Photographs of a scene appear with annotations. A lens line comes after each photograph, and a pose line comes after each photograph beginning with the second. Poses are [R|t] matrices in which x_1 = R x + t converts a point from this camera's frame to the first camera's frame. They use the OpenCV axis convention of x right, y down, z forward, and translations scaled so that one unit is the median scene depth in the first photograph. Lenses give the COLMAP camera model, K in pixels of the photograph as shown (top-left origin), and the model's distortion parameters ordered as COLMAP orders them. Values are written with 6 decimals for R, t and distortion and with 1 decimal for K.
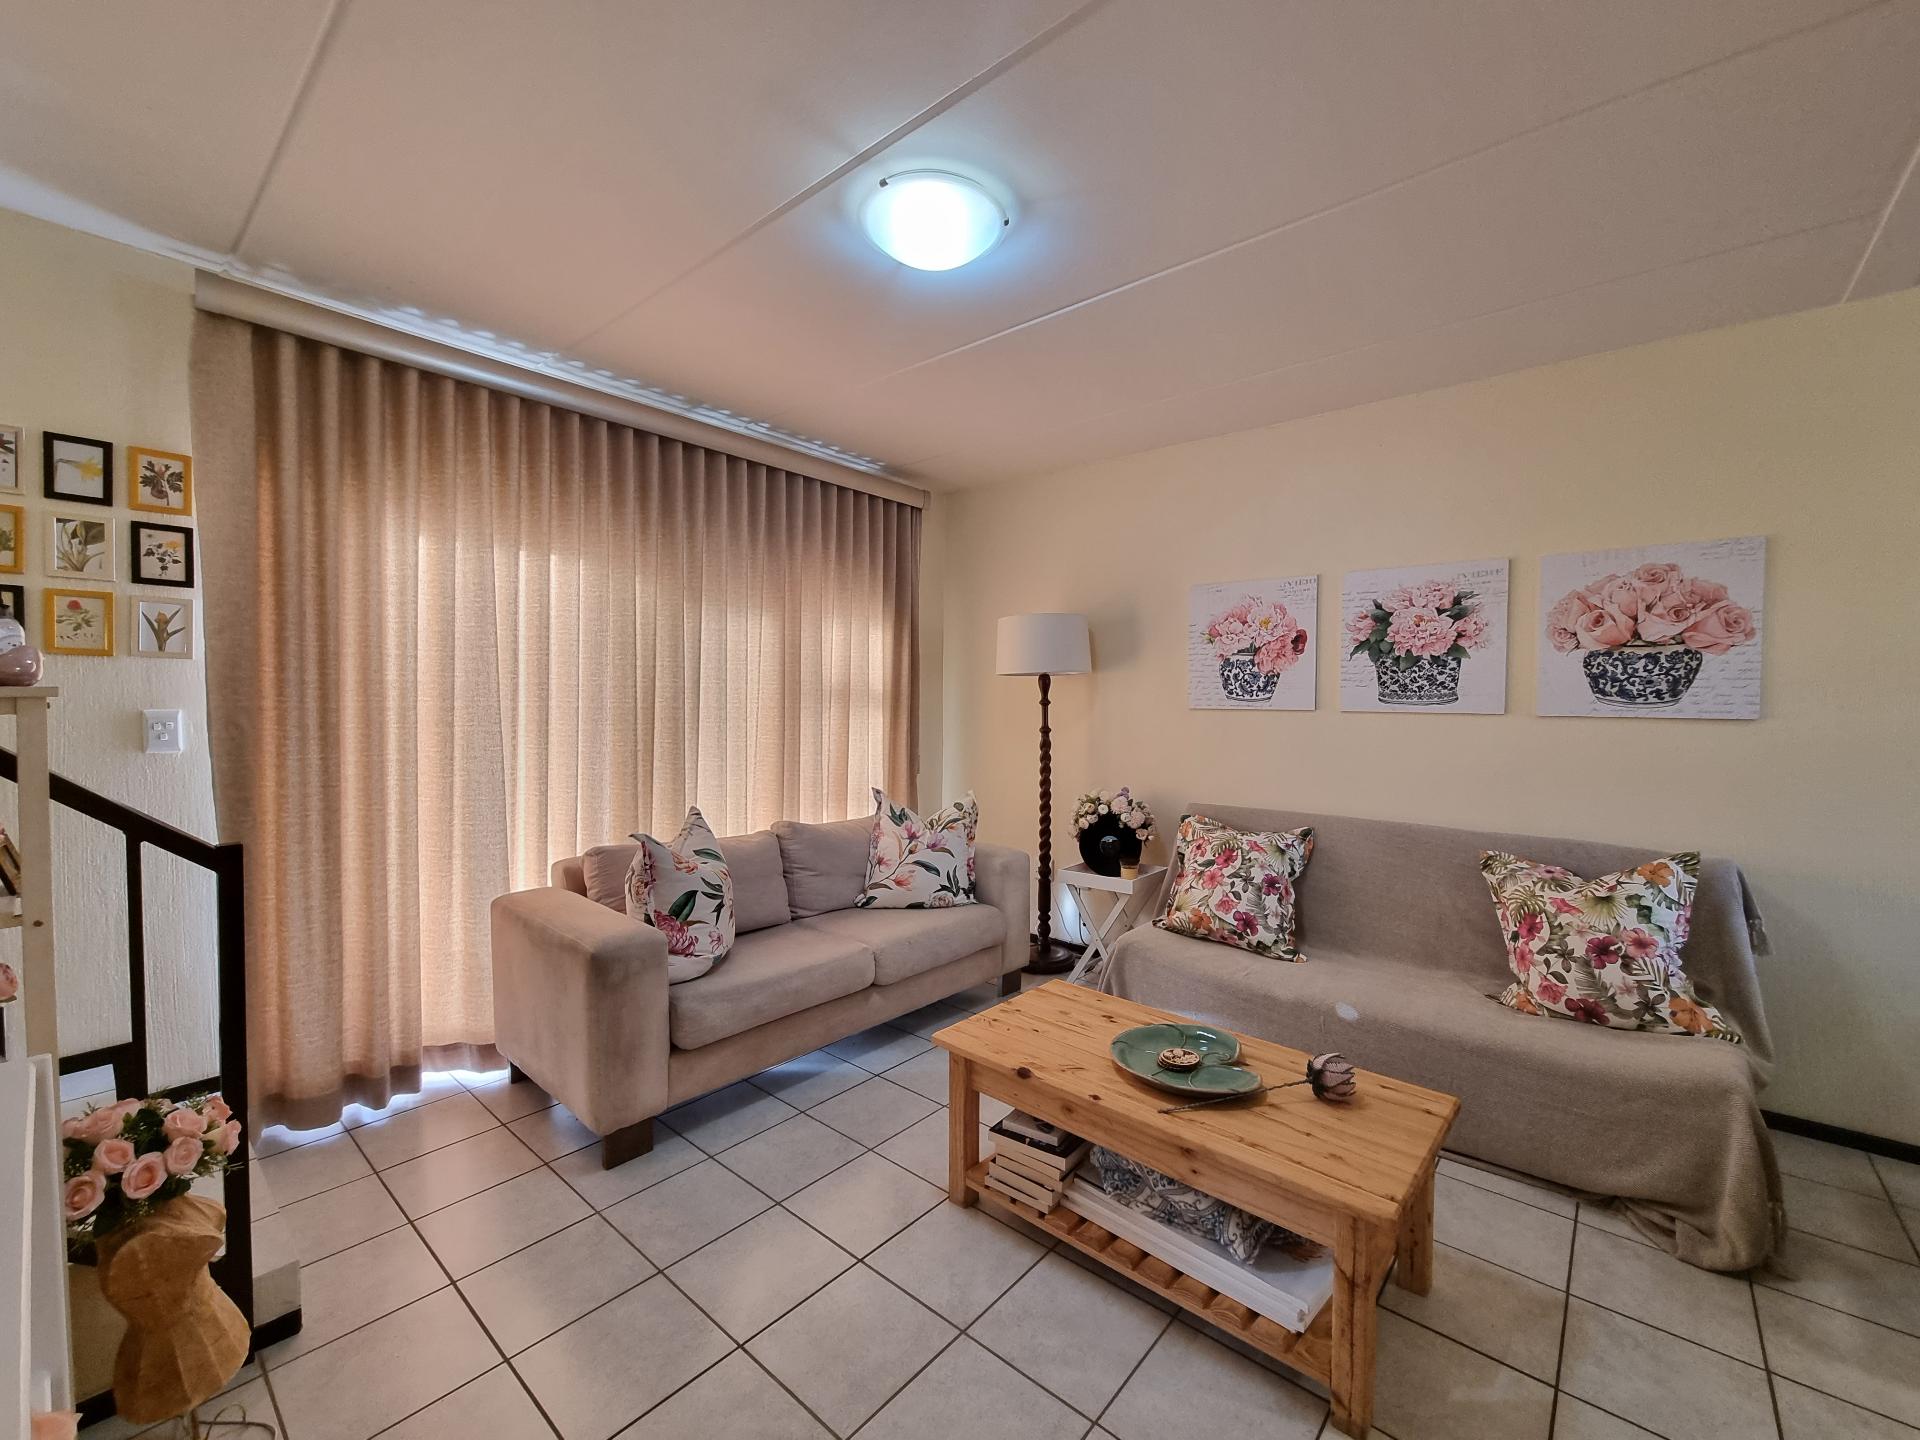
lens RADIAL K [[782.1, 0, 976.9], [0, 782.1, 719.1], [0, 0, 1]] dist [0.002262, -0.003360]
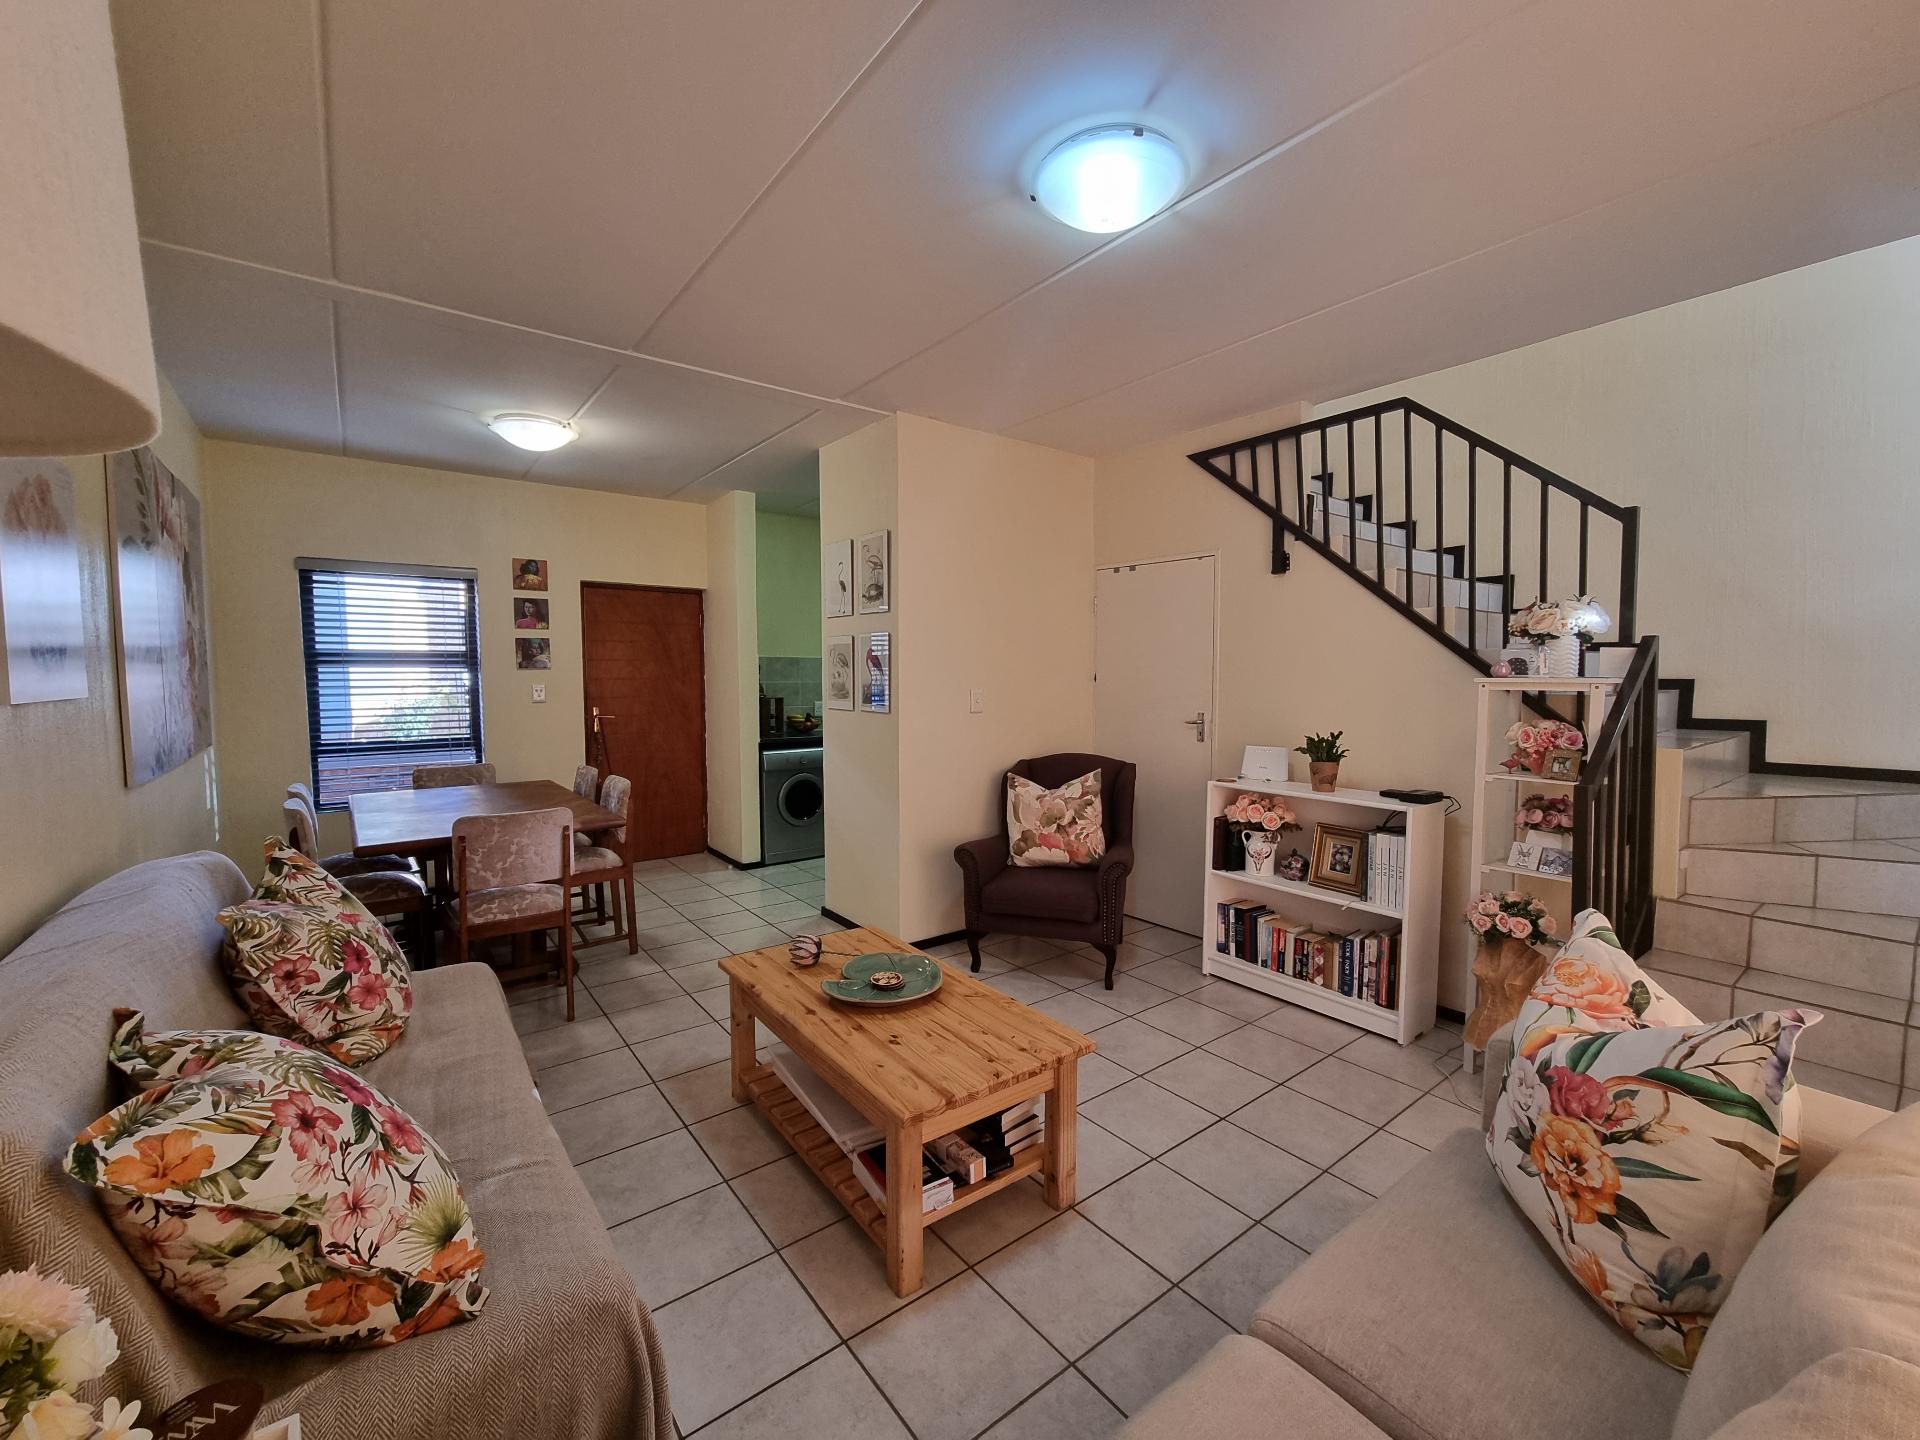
lens RADIAL K [[782.1, 0, 975.7], [0, 782.1, 717.2], [0, 0, 1]] dist [0.002262, -0.003360]
pose [[-0.979901, -0.020679, 0.198409, -0.075968], [-0.004203, 0.996532, 0.083102, -0.048071], [-0.199440, 0.080597, -0.976590, 1.538182]]
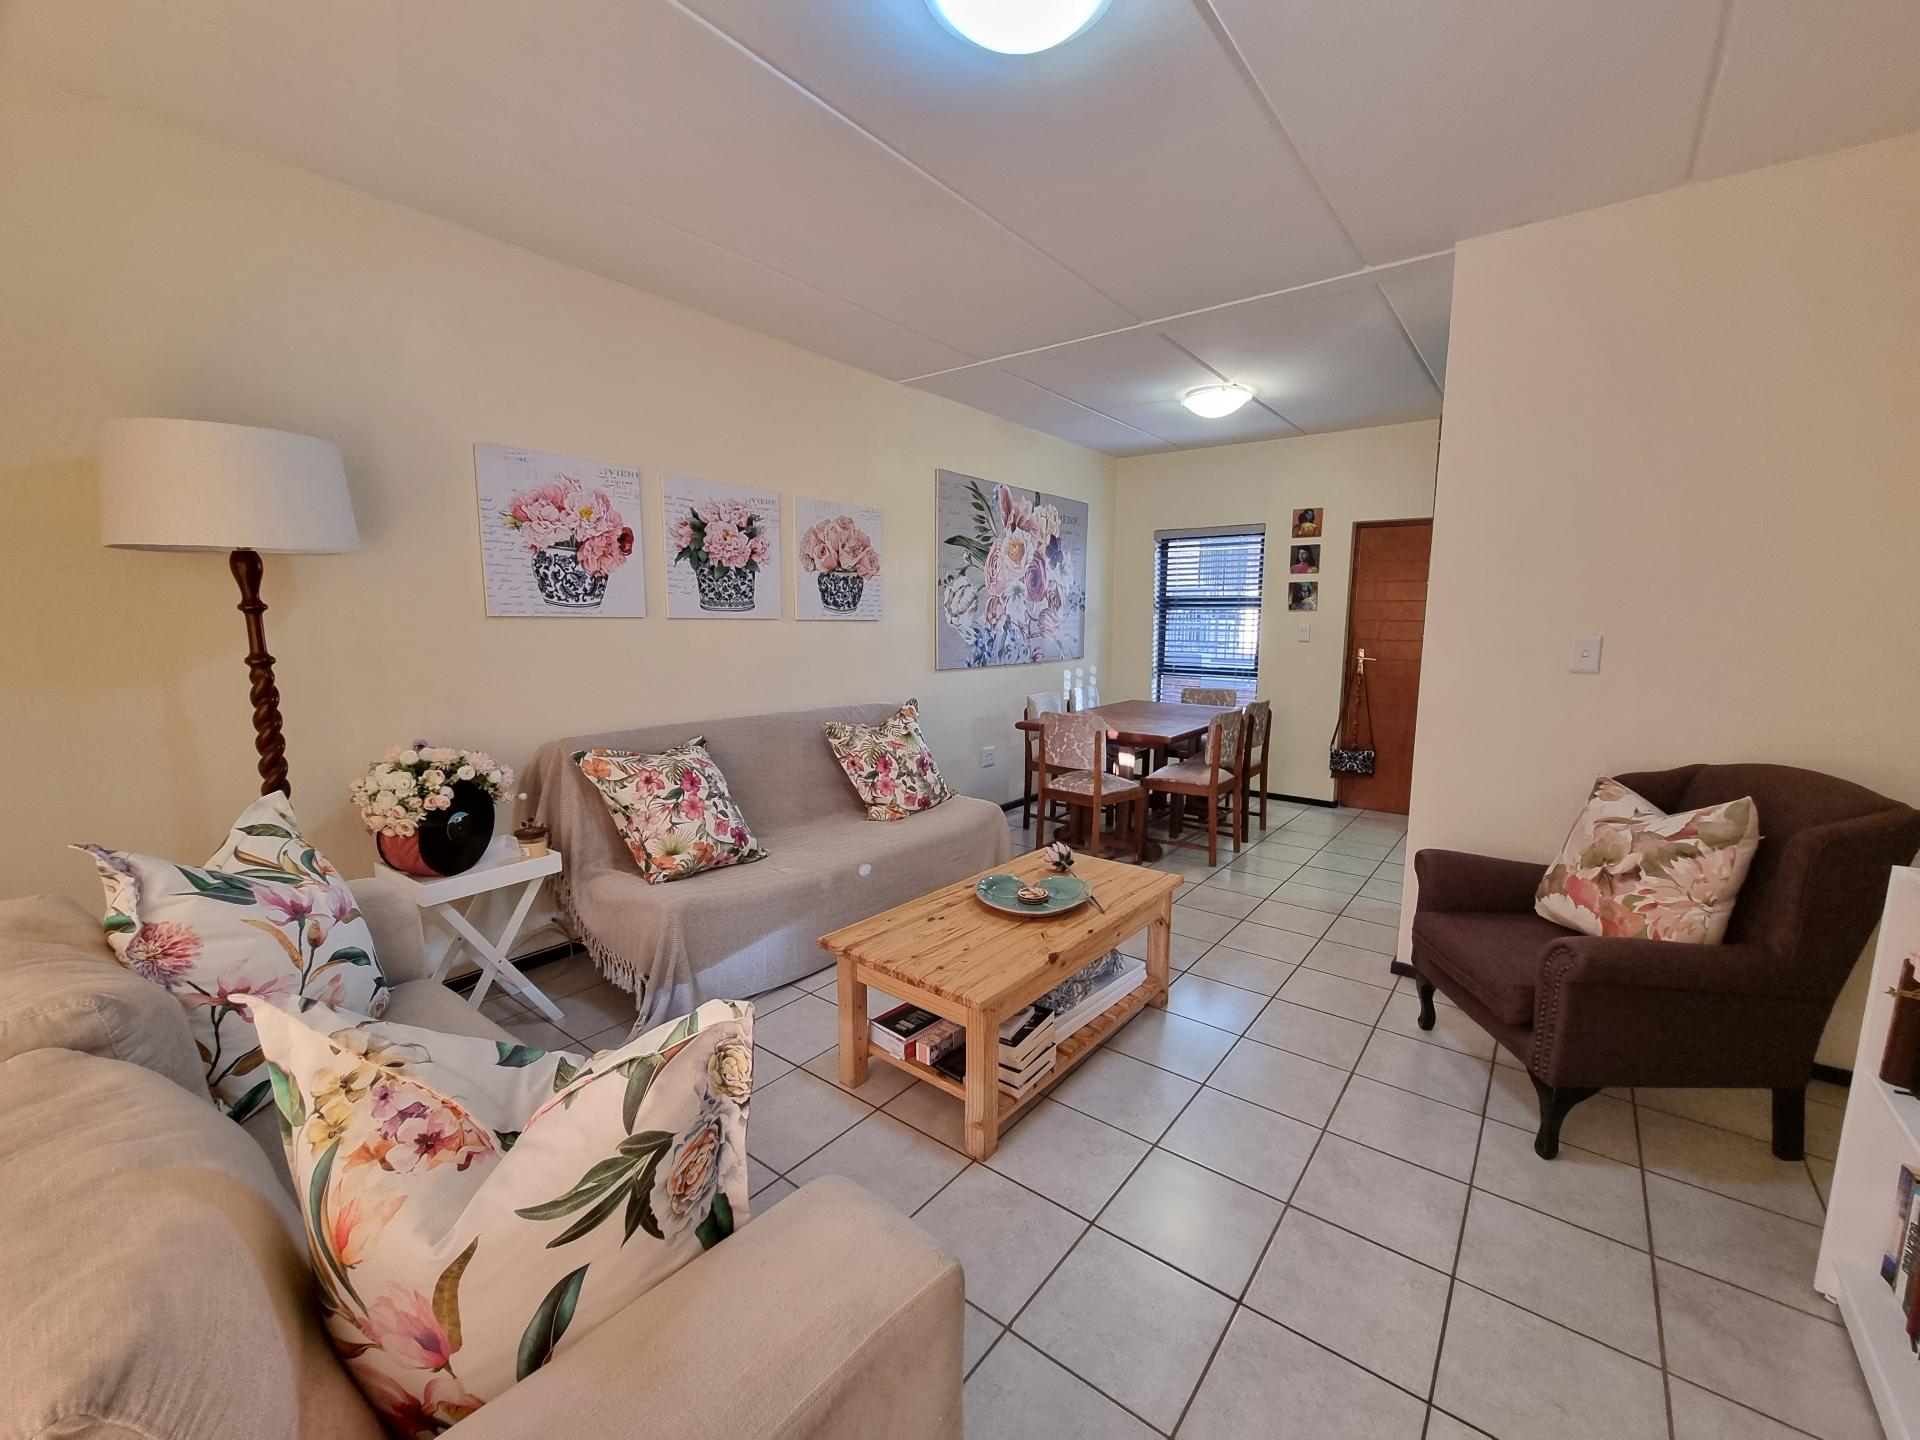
lens RADIAL K [[782.1, 0, 985.0], [0, 782.1, 717.5], [0, 0, 1]] dist [0.002262, -0.003360]
pose [[-0.056695, -0.136018, 0.989083, -0.694614], [0.015797, 0.990430, 0.137109, -0.018253], [-0.998267, 0.023398, -0.054004, 0.830844]]
